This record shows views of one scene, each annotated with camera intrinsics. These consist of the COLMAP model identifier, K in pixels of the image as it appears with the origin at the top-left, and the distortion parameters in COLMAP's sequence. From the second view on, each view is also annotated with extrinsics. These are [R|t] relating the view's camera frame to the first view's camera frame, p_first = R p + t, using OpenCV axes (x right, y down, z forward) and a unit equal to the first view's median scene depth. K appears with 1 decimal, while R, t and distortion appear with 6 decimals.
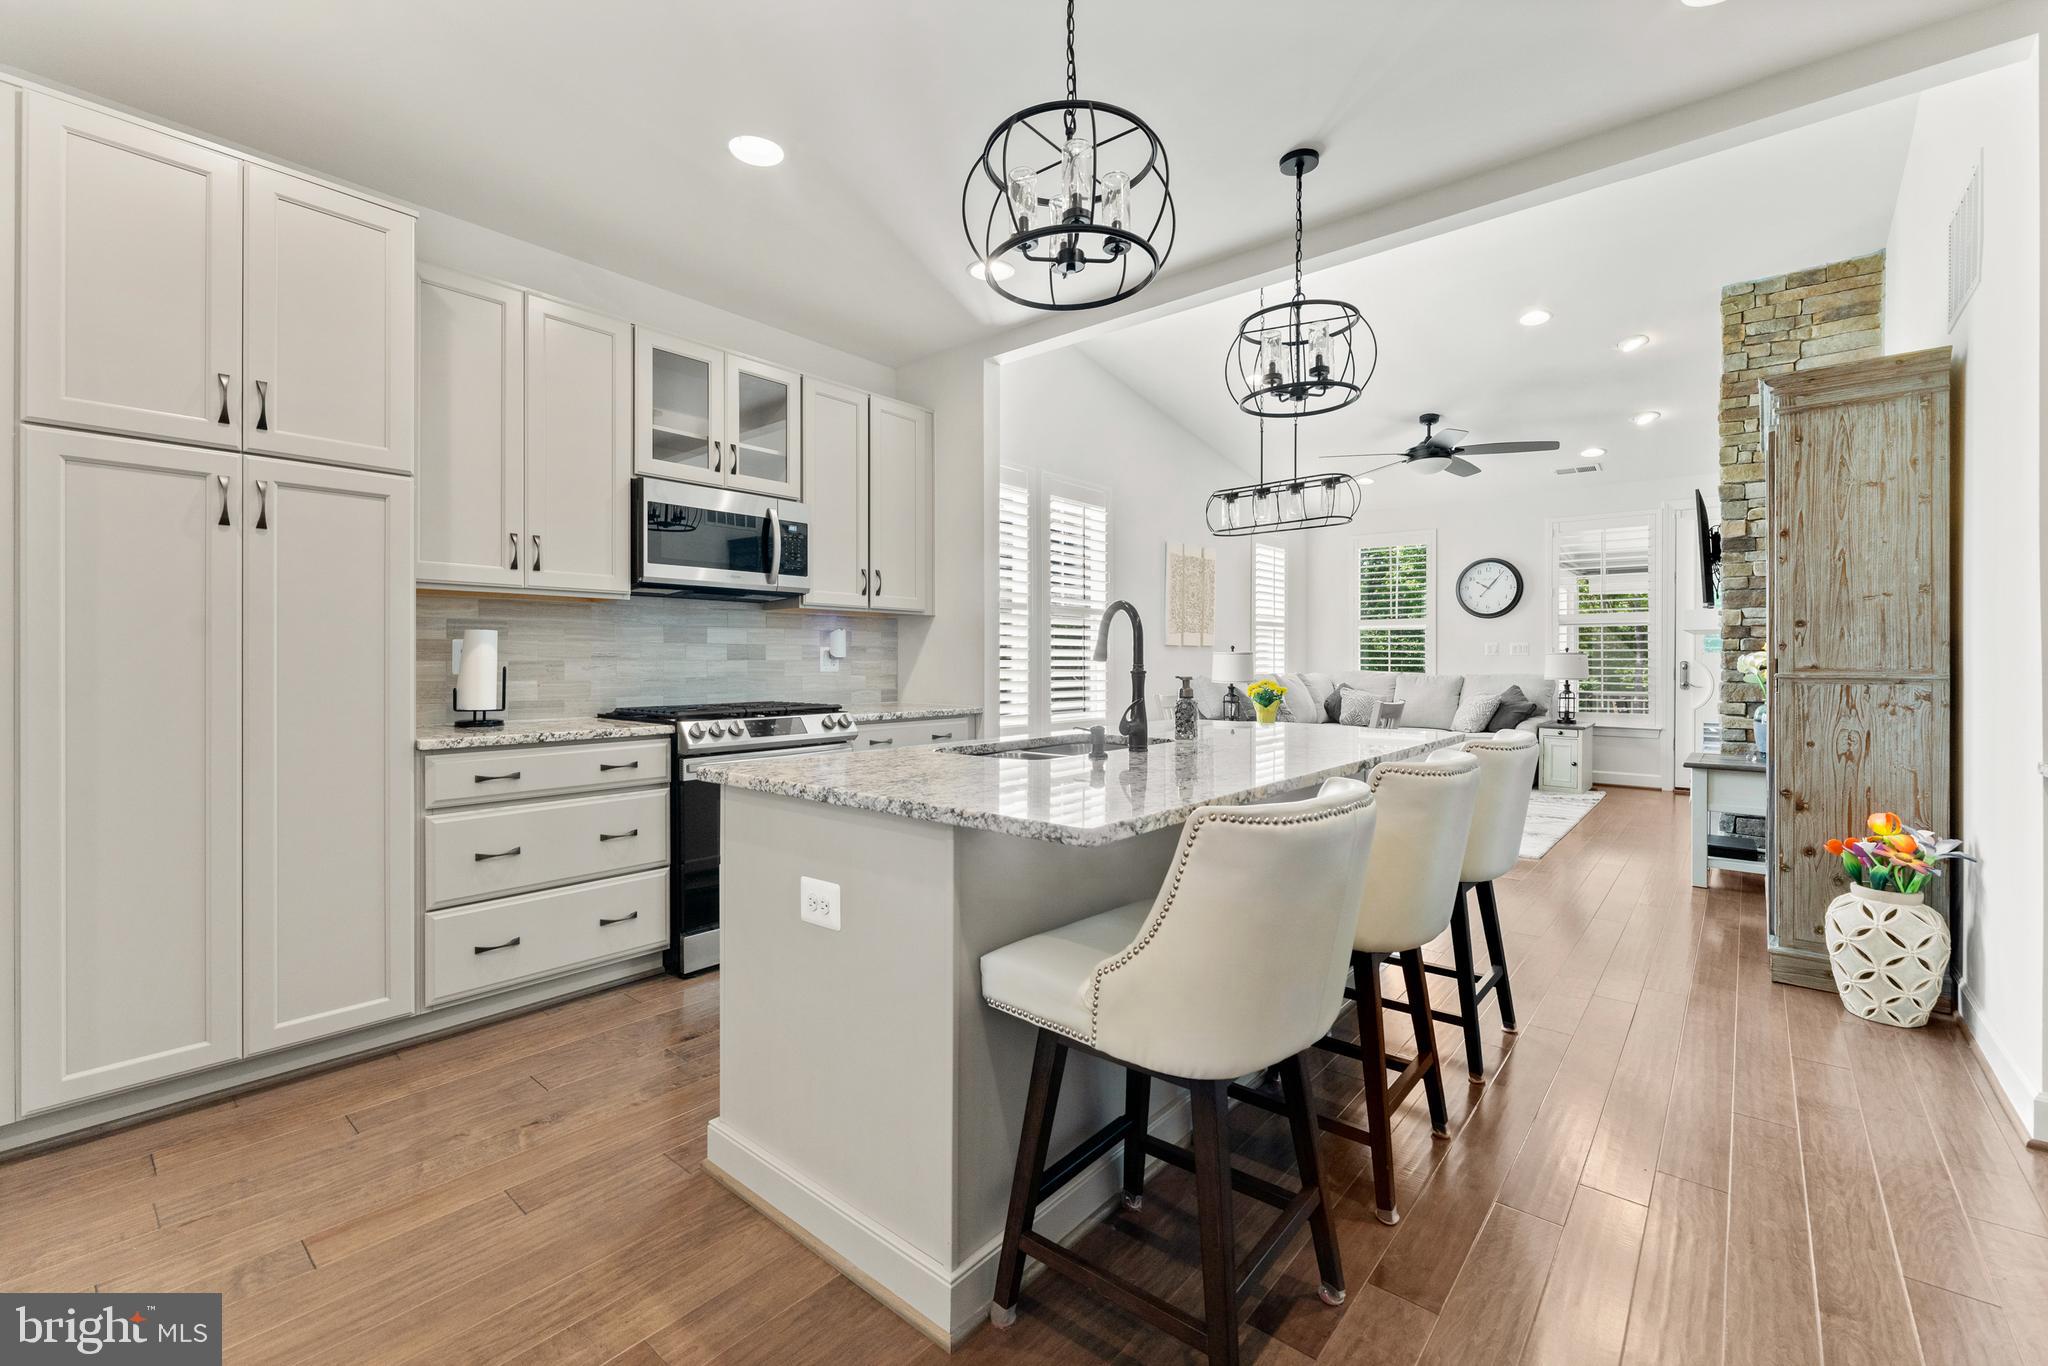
lens RADIAL K [[858.8, 0, 1025.5], [0, 858.8, 662.3], [0, 0, 1]] dist [-0.002905, -0.000225]
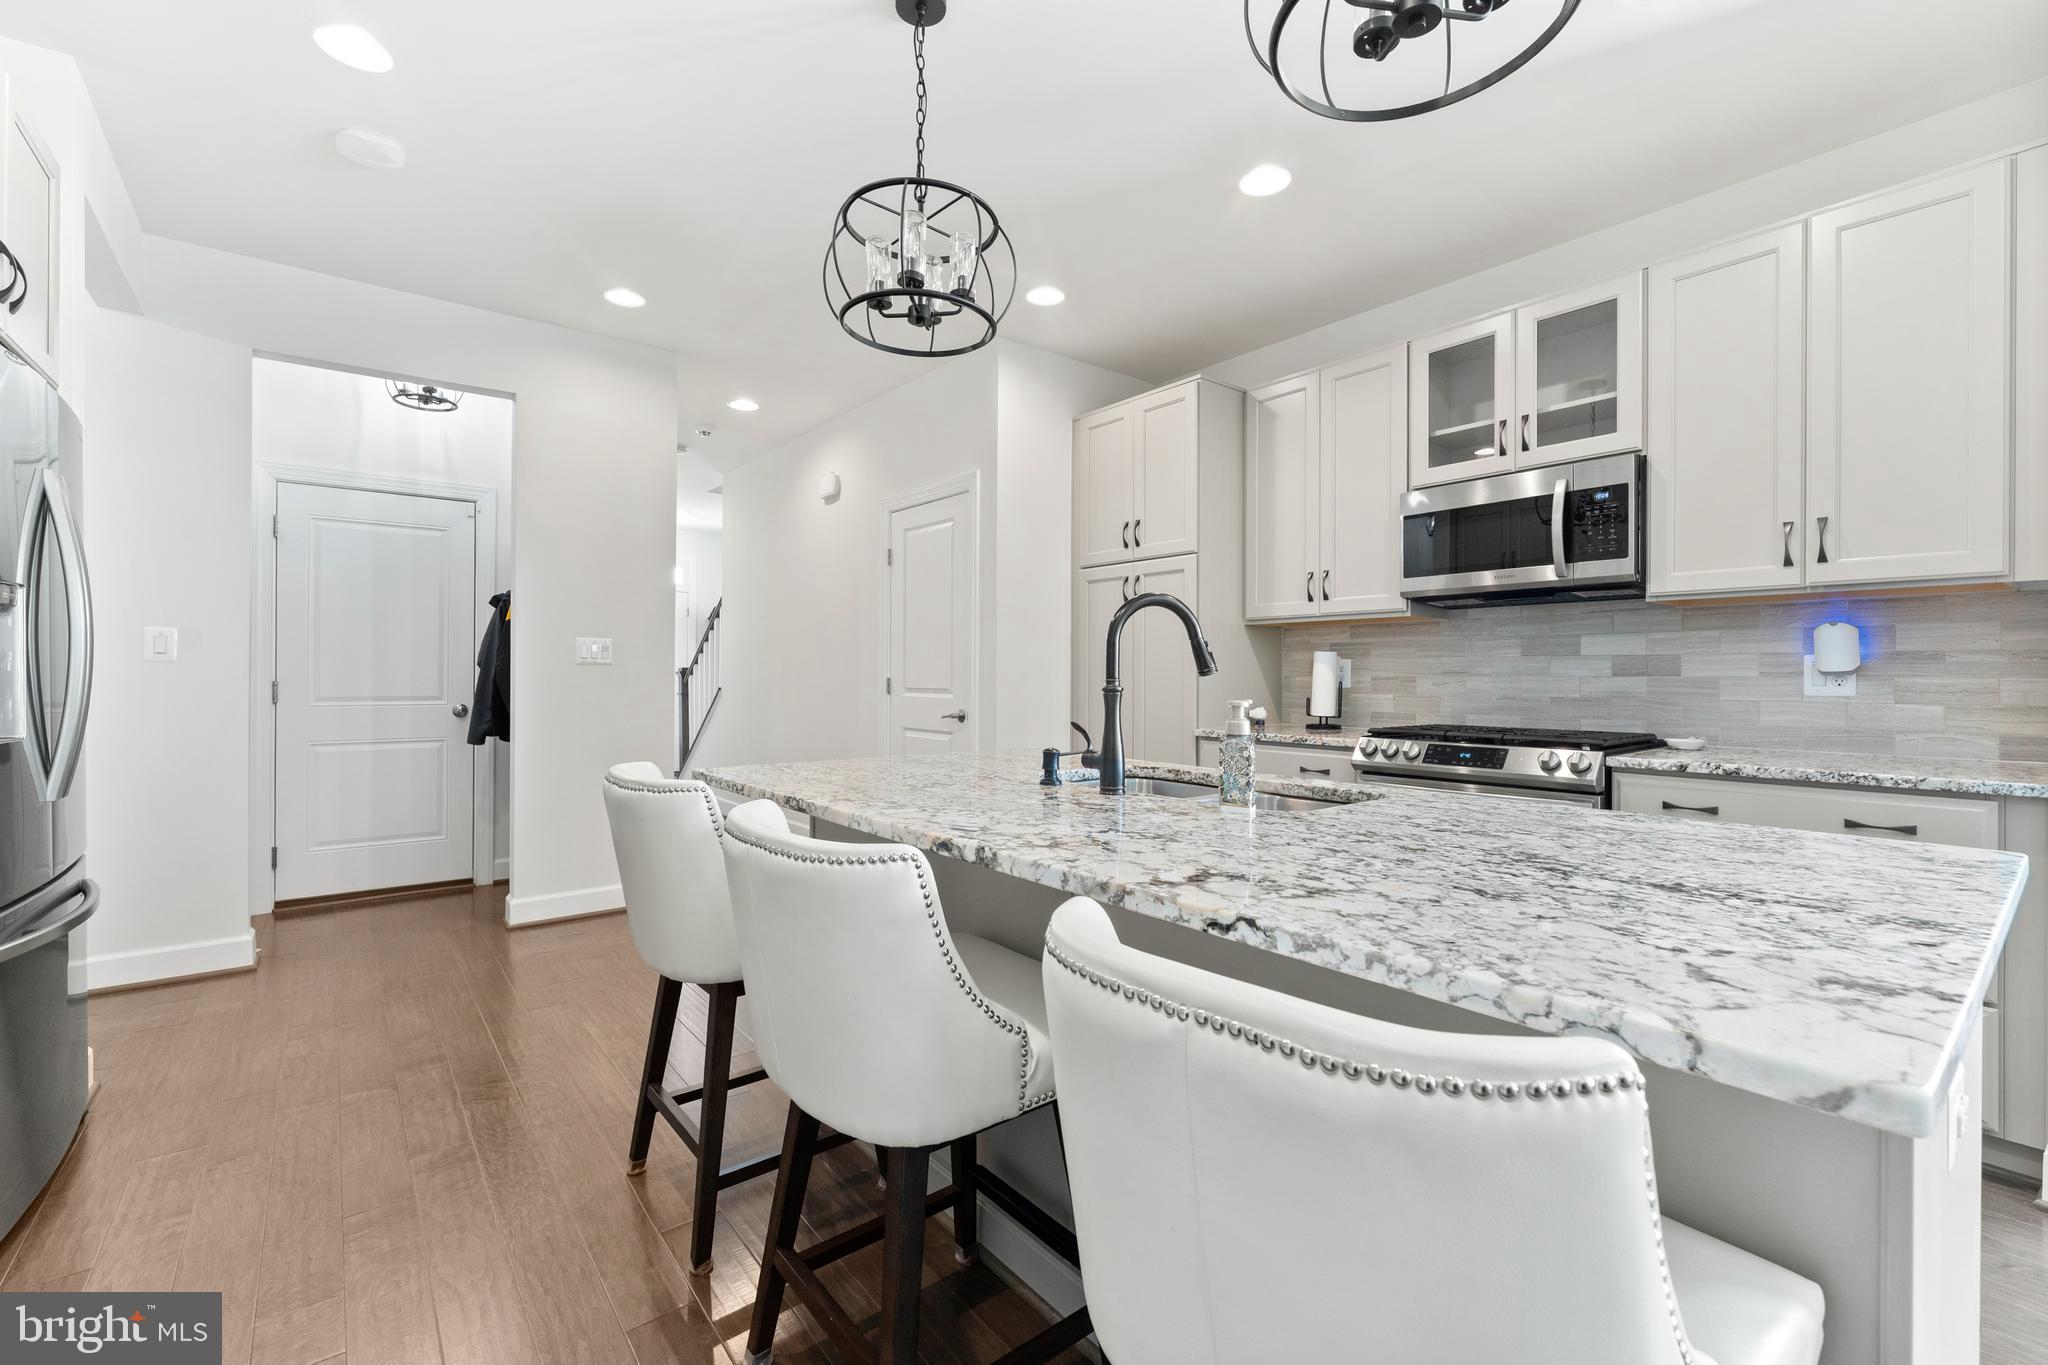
lens RADIAL K [[864.5, 0, 1024.0], [0, 864.5, 682.5], [0, 0, 1]] dist [-0.001126, -0.000122]
pose [[-0.191252, 0.005904, -0.981523, 0.566925], [-0.005530, 0.999960, 0.007092, 0.000548], [0.981525, 0.006784, -0.191212, 0.684337]]
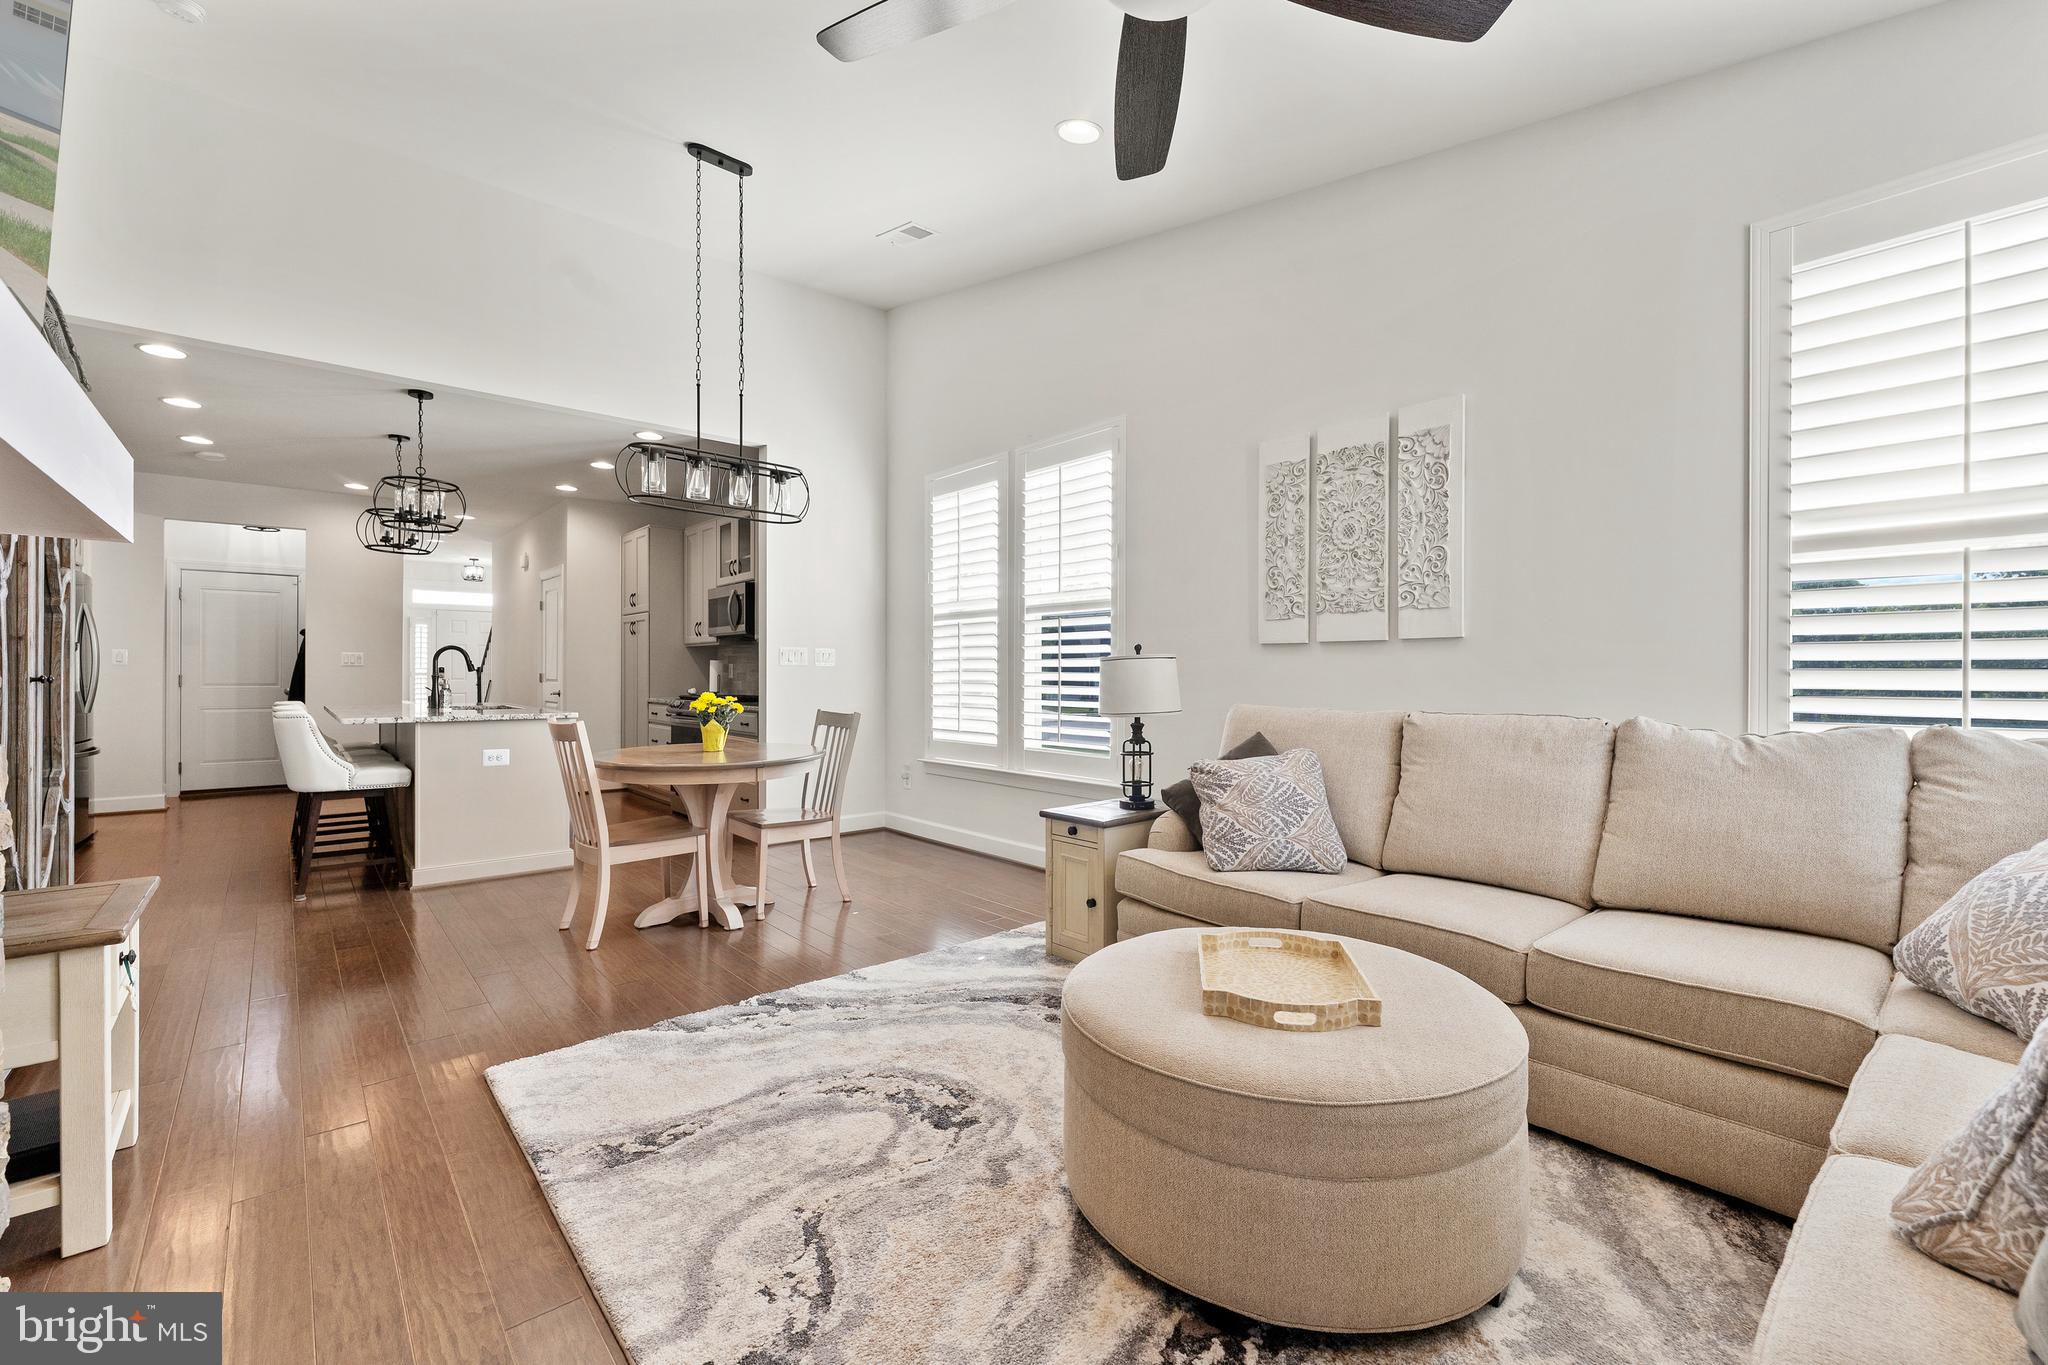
lens RADIAL K [[836.0, 0, 1019.4], [0, 836.0, 674.9], [0, 0, 1]] dist [0.001566, -0.000300]
pose [[-0.145017, 0.002235, -0.989427, 1.818700], [-0.004993, 0.999983, 0.002990, -0.005357], [0.989417, 0.005374, -0.145004, 2.465456]]
